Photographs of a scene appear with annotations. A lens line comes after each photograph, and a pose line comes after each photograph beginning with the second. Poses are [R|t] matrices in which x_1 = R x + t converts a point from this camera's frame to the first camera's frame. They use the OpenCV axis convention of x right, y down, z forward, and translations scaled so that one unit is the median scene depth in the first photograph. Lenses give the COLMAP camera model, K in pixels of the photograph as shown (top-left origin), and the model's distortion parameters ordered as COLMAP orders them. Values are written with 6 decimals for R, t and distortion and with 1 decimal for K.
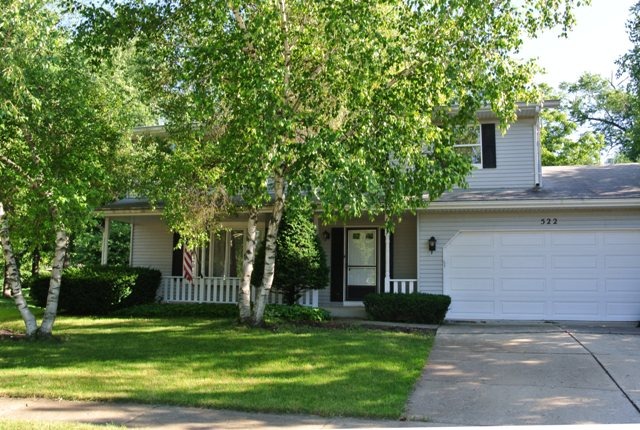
lens RADIAL K [[541.8, 0, 320.0], [0, 541.8, 215.0], [0, 0, 1]] dist [-0.139846, 0.000927]
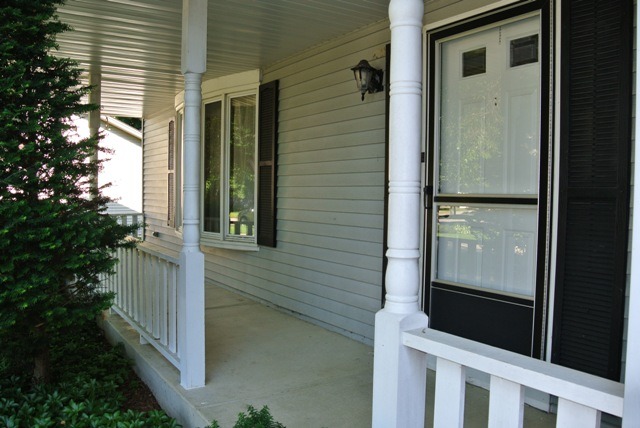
lens RADIAL K [[541.8, 0, 320.0], [0, 541.8, 214.0], [0, 0, 1]] dist [-0.139846, 0.000927]
pose [[0.735611, 0.023598, -0.676994, 0.196564], [0.078399, 0.989712, 0.119685, 0.081113], [0.672853, -0.141117, 0.726192, 0.930432]]
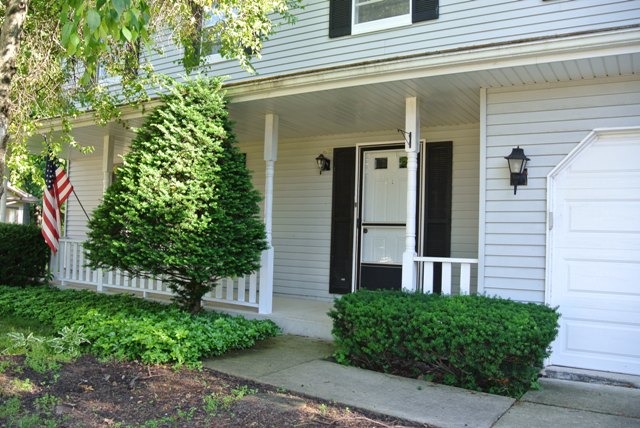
lens RADIAL K [[541.8, 0, 320.0], [0, 541.8, 214.0], [0, 0, 1]] dist [-0.139846, 0.000927]
pose [[0.955553, 0.001814, -0.294814, 0.185723], [0.020134, 0.997245, 0.071397, 0.056885], [0.294131, -0.074160, 0.952884, 0.600772]]
